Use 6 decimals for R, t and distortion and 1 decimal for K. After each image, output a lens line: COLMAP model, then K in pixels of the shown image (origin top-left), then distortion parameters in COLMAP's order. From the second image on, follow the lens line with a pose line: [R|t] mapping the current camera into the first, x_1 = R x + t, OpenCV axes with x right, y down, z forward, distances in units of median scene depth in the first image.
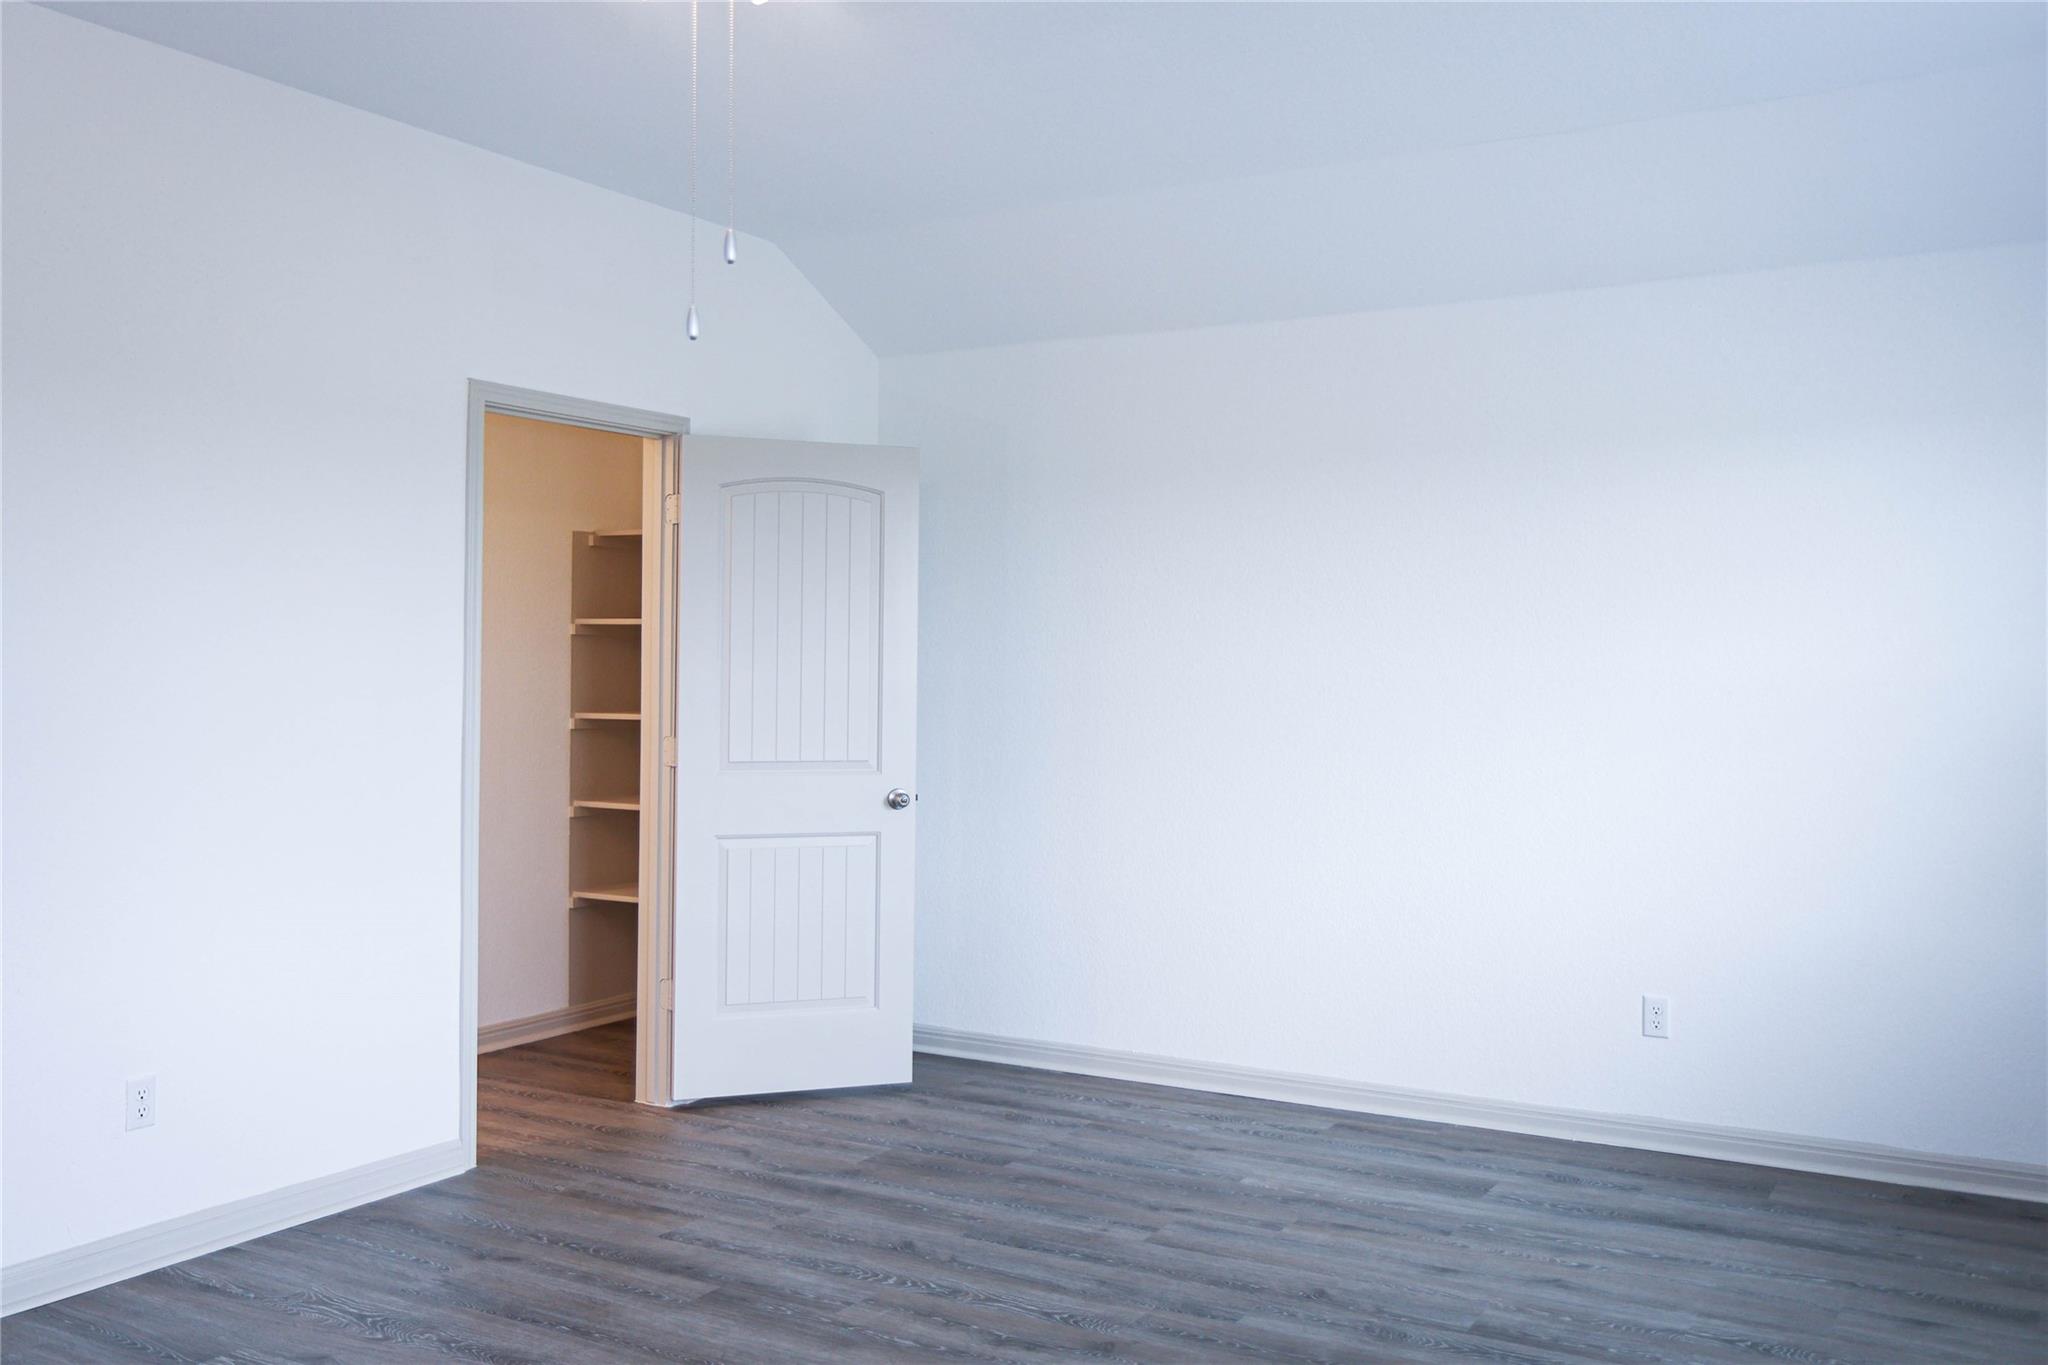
lens RADIAL K [[1754.8, 0, 1024.0], [0, 1754.8, 682.5], [0, 0, 1]] dist [0.004884, 0.000384]
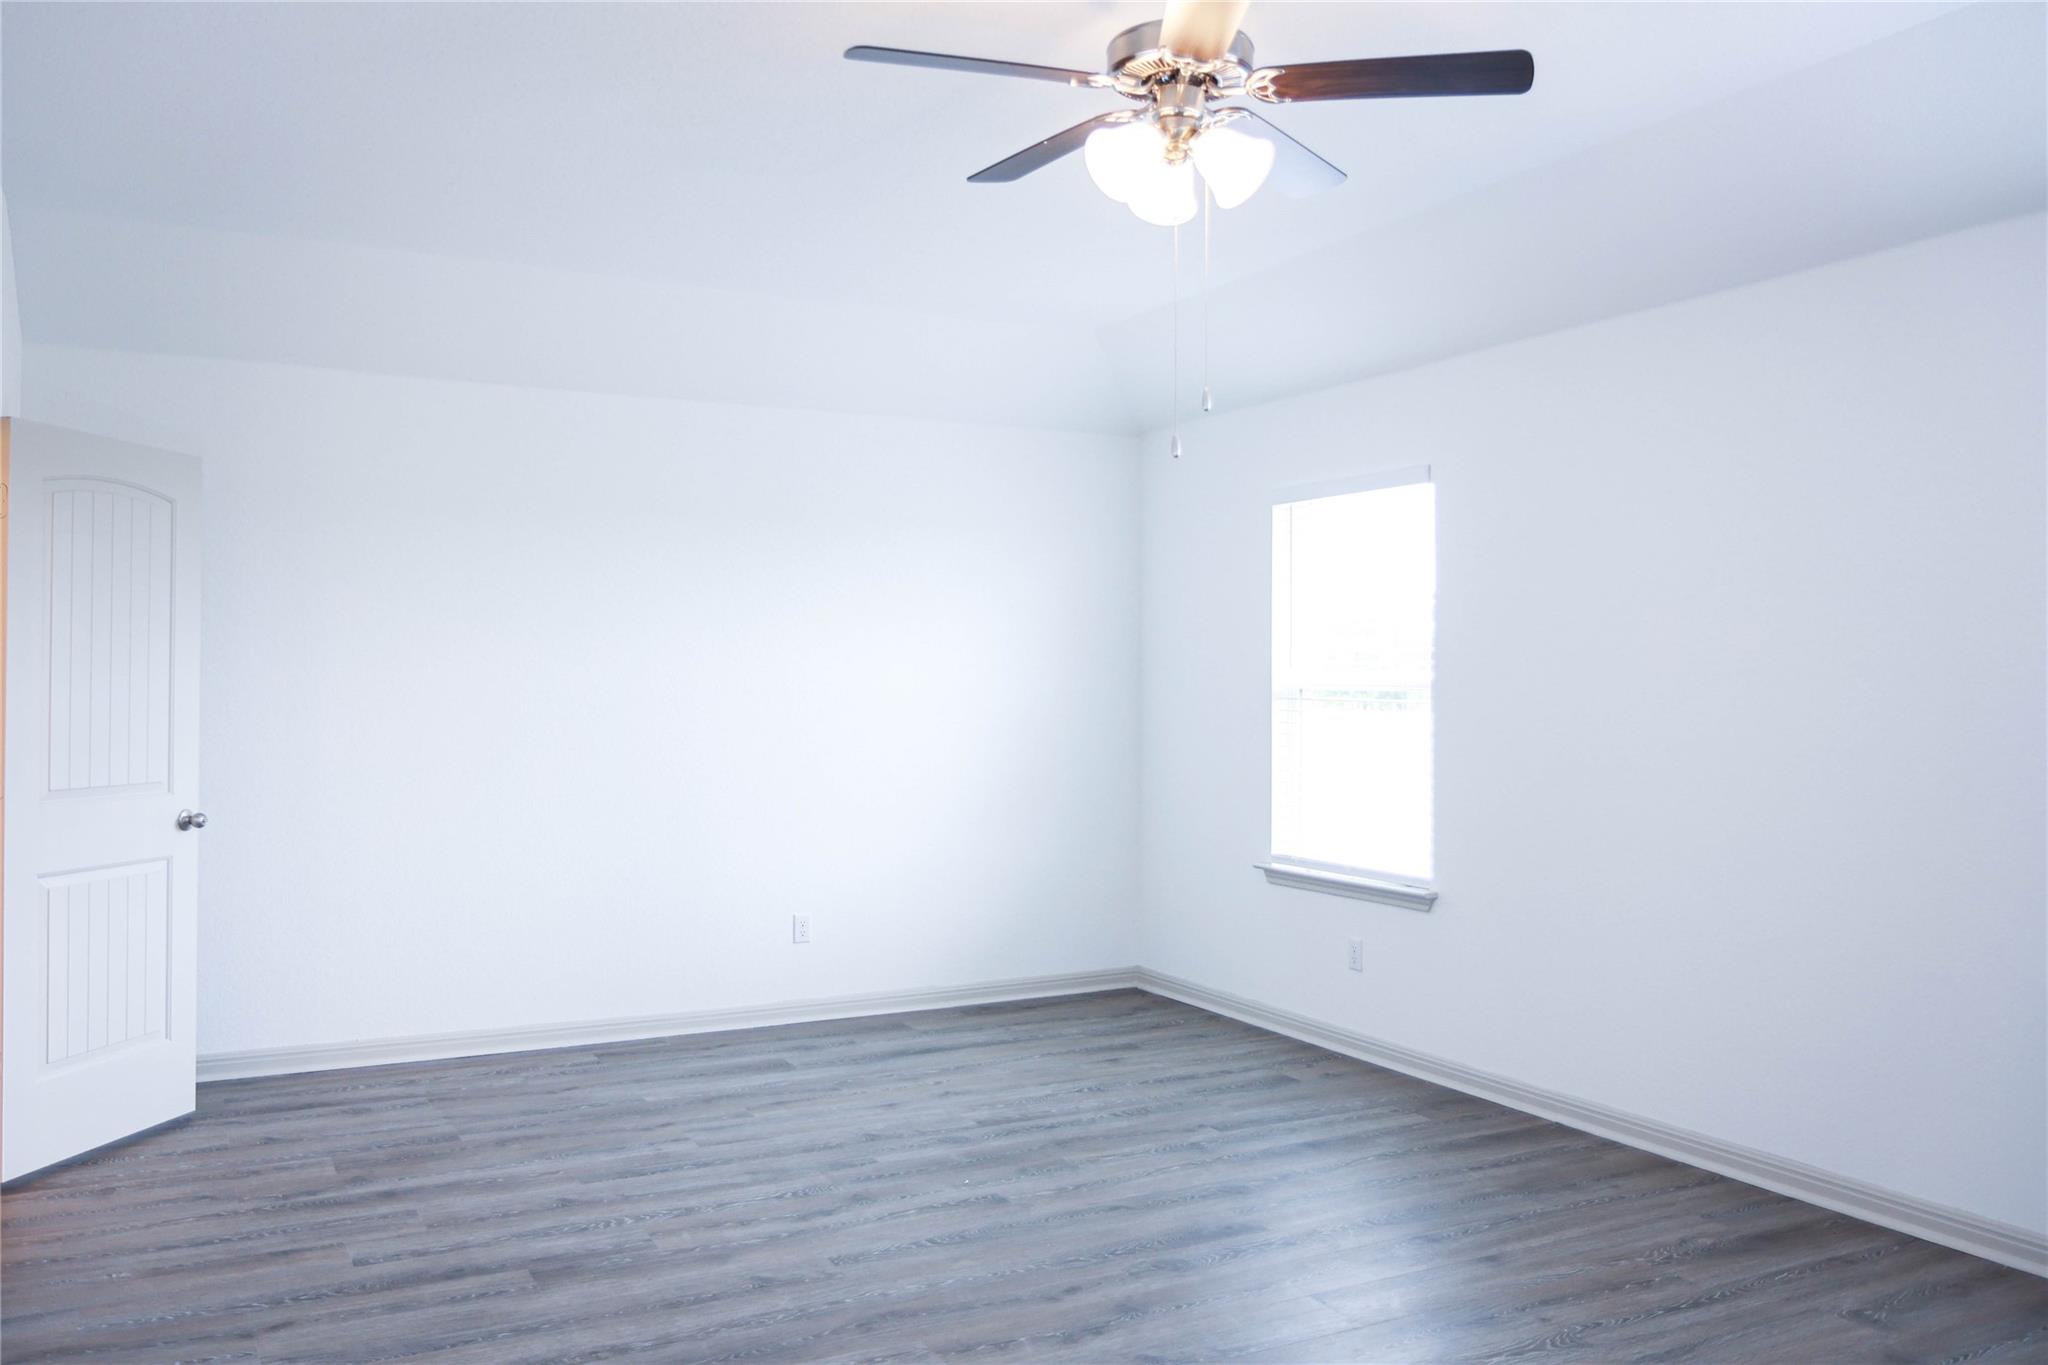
lens RADIAL K [[1501.2, 0, 950.6], [0, 1501.2, 658.5], [0, 0, 1]] dist [-0.011324, -0.002278]
pose [[0.567306, 0.013959, 0.823389, -0.692475], [0.008348, 0.999707, -0.022699, -0.001555], [-0.823465, 0.019751, 0.567024, 0.239930]]
